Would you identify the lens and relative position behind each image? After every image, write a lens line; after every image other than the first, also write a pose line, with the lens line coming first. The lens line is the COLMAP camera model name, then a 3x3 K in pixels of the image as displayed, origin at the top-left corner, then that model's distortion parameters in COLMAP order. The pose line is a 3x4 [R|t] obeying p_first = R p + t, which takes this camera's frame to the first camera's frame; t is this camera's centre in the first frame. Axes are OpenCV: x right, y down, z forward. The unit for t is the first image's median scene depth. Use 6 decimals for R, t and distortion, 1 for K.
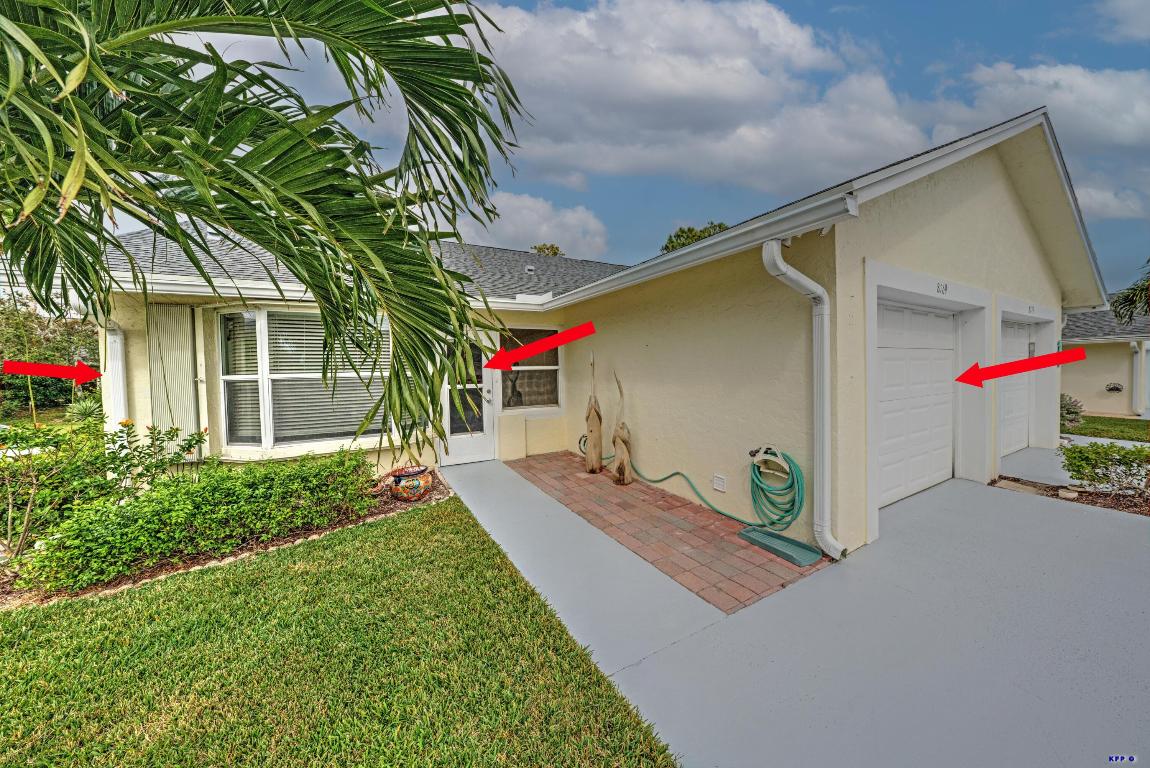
lens RADIAL K [[392.1, 0, 573.9], [0, 392.1, 378.7], [0, 0, 1]] dist [-0.017398, 0.000194]
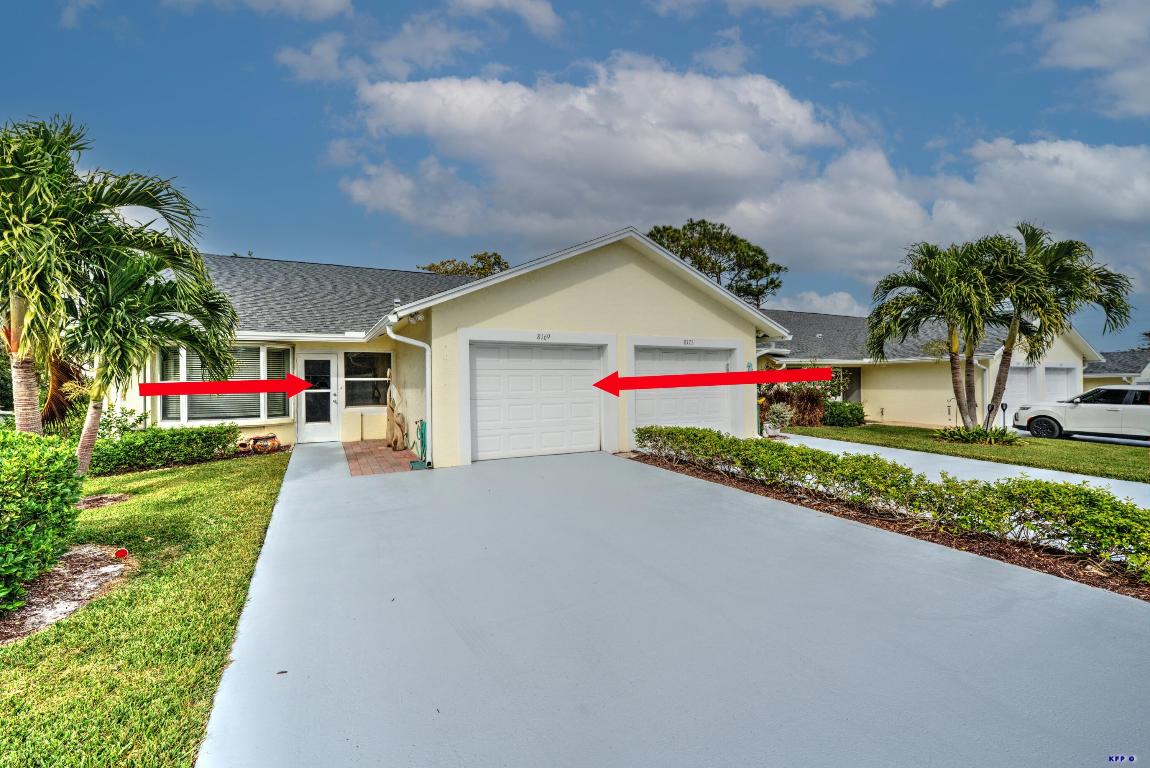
lens RADIAL K [[506.0, 0, 577.4], [0, 506.0, 381.1], [0, 0, 1]] dist [-0.001304, -0.000366]
pose [[0.999123, 0.009746, -0.040723, 1.105536], [-0.010890, 0.999549, -0.027982, 0.035585], [0.040432, 0.028401, 0.998779, -1.245745]]
